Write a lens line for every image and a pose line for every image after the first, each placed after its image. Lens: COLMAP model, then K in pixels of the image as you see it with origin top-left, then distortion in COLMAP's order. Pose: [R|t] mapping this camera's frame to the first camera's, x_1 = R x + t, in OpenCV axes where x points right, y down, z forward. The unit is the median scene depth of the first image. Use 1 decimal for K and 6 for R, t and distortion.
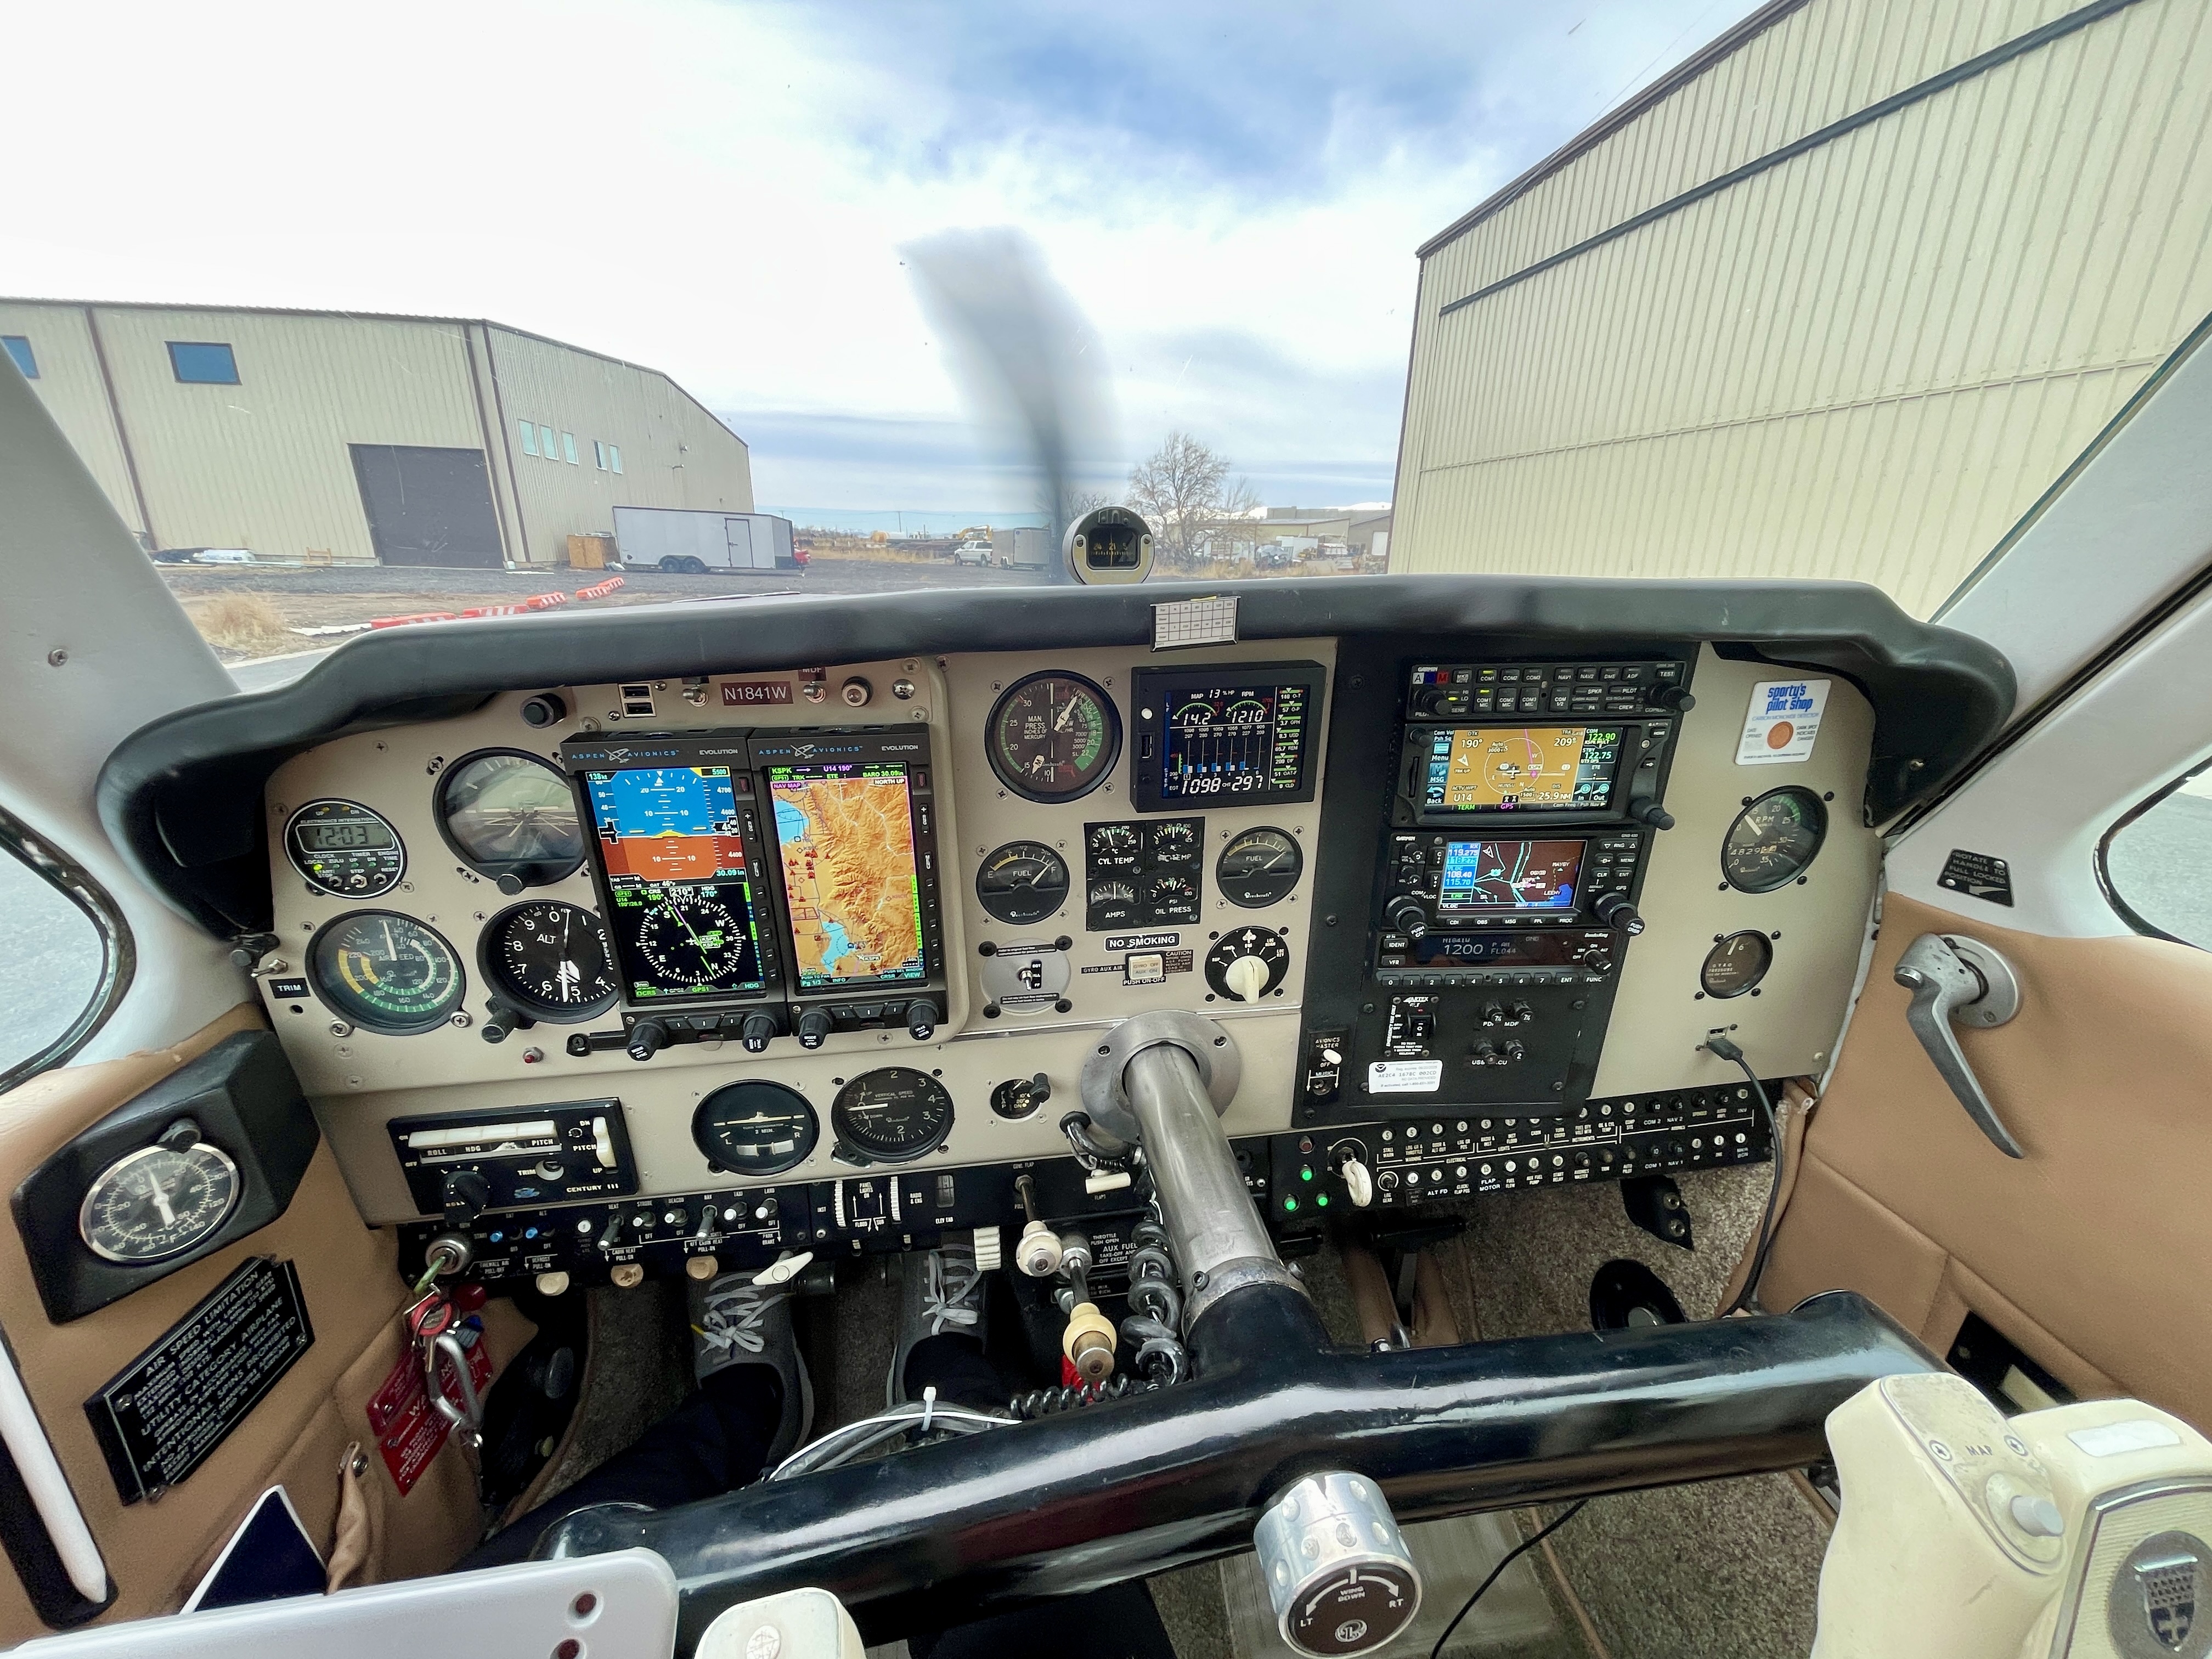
lens RADIAL K [[903.6, 0, 1108.9], [0, 903.6, 825.8], [0, 0, 1]] dist [0.008315, 0.000484]
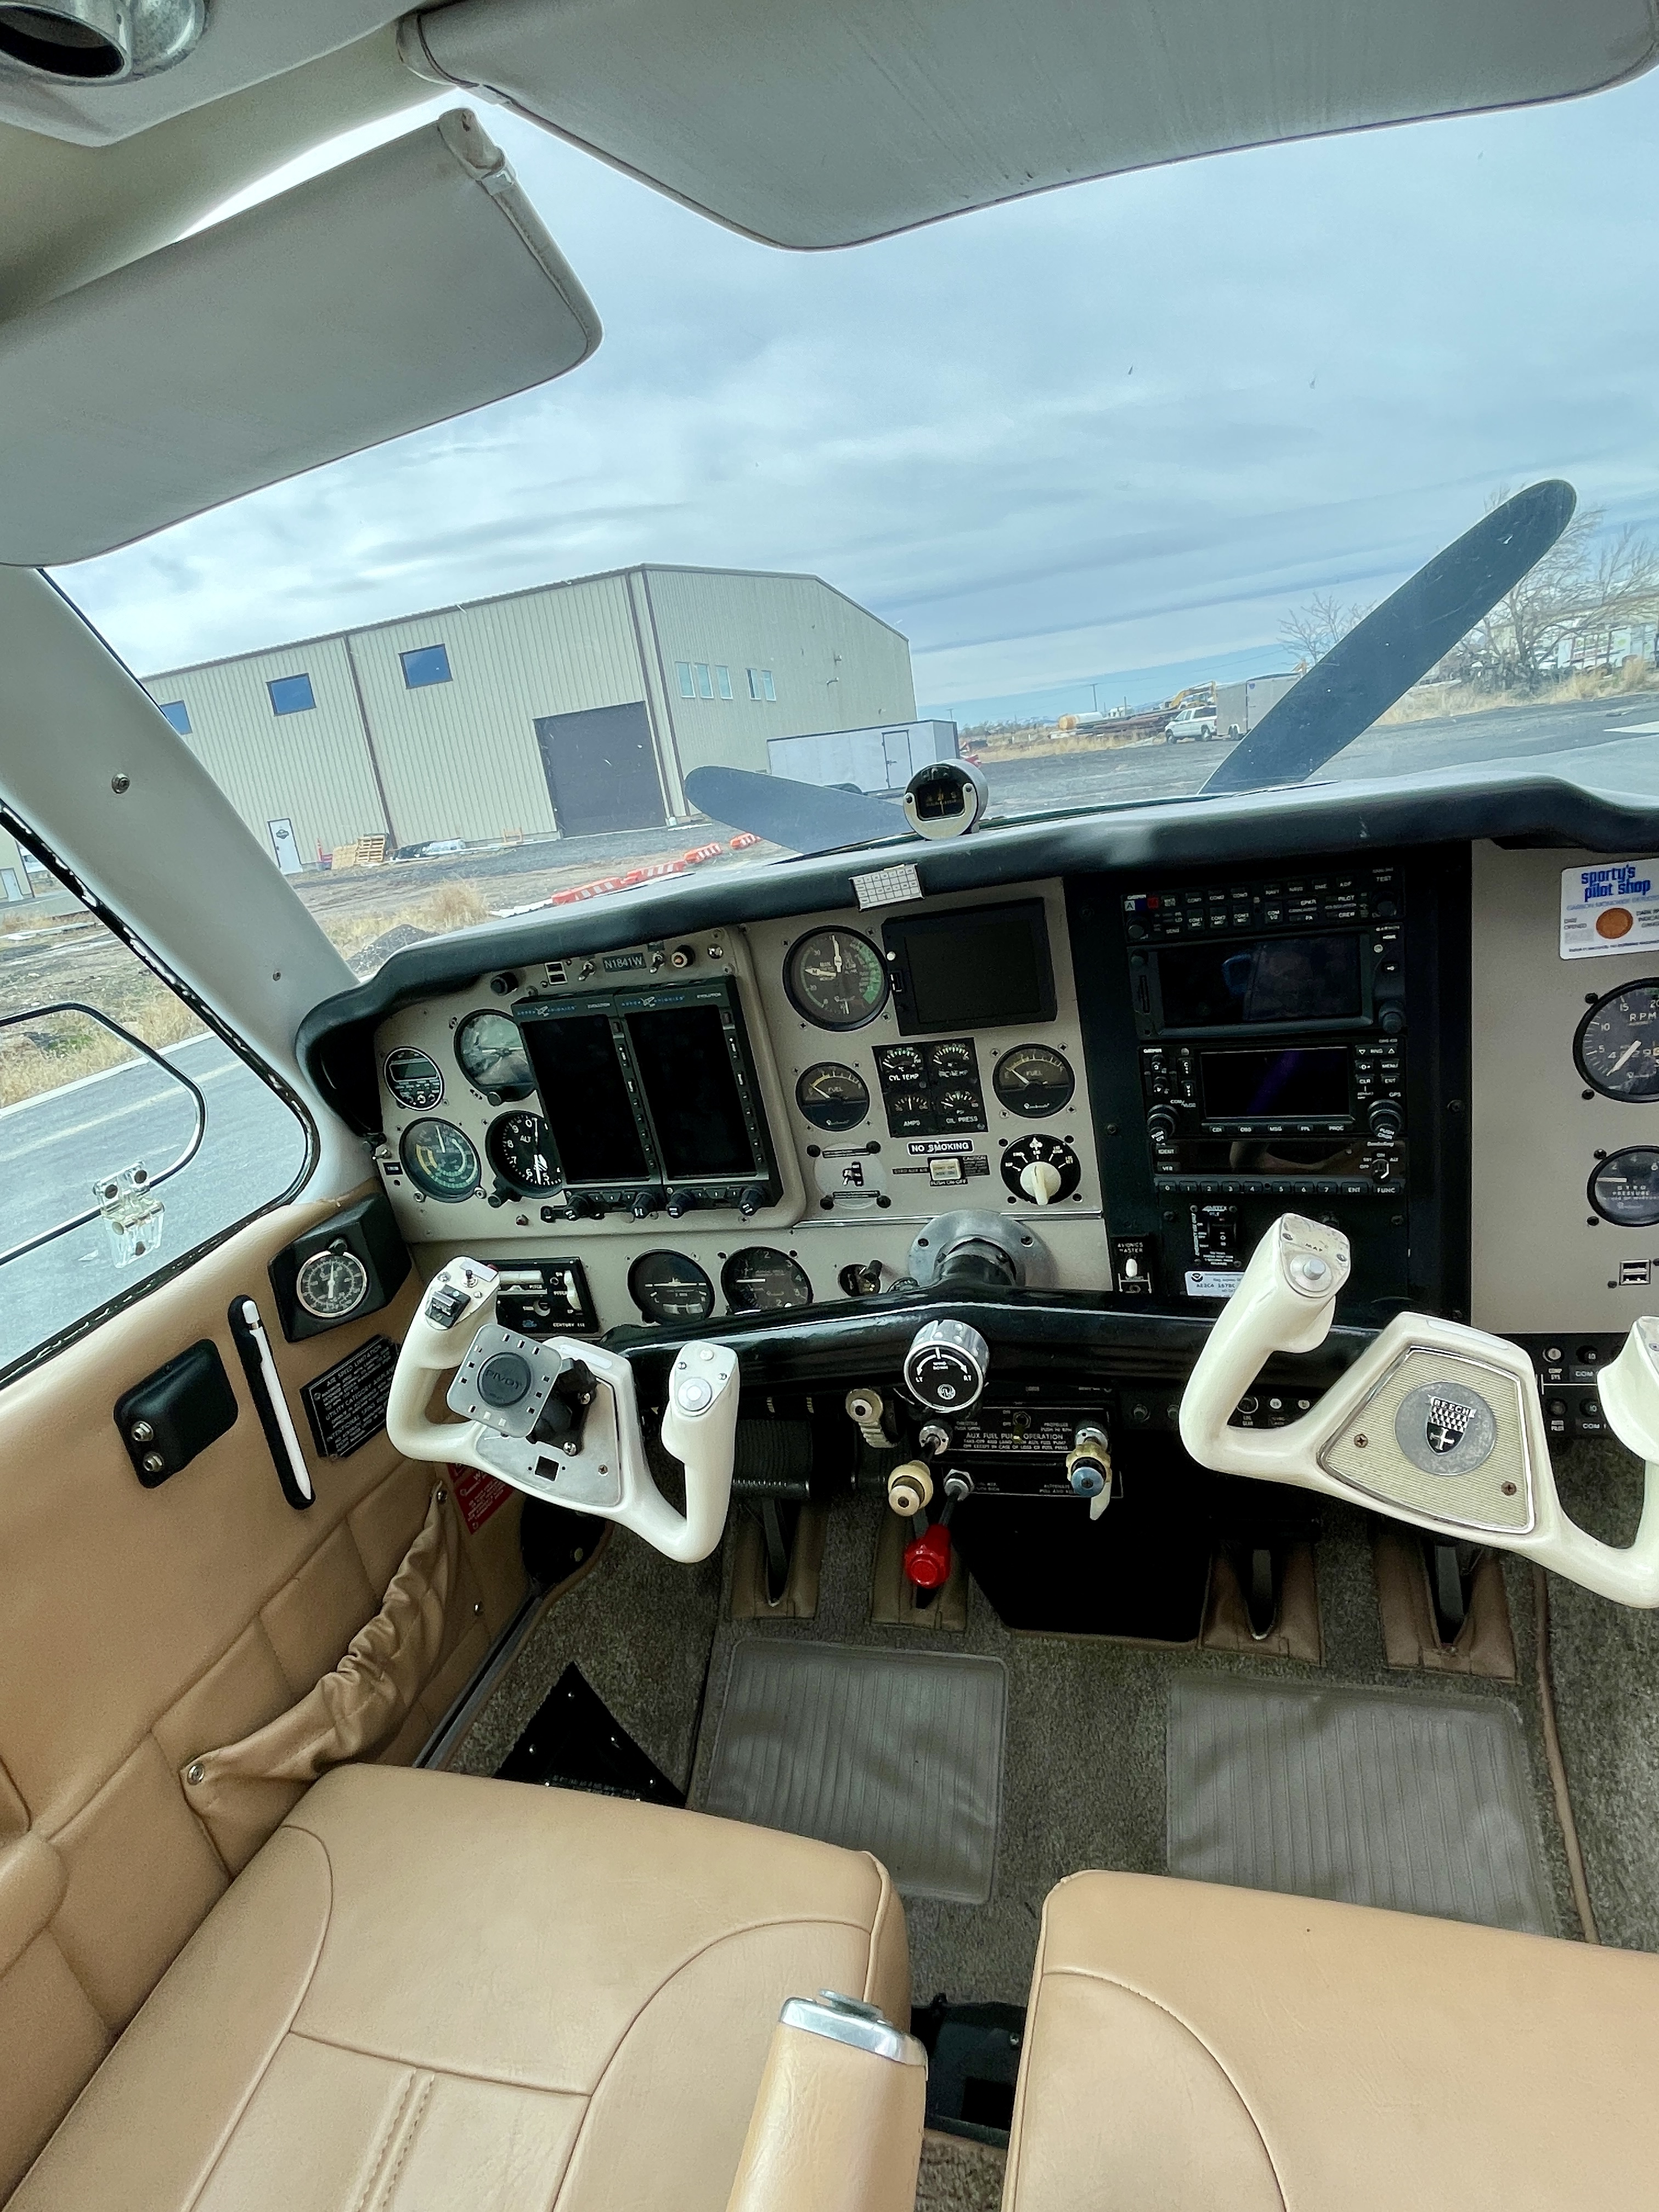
lens RADIAL K [[1154.5, 0, 852.8], [0, 1154.5, 1091.4], [0, 0, 1]] dist [0.042475, -0.003359]
pose [[0.903130, -0.021240, -0.428841, 0.593042], [0.023161, 0.999731, -0.000740, 0.054932], [0.428741, -0.009264, 0.903380, -0.413334]]
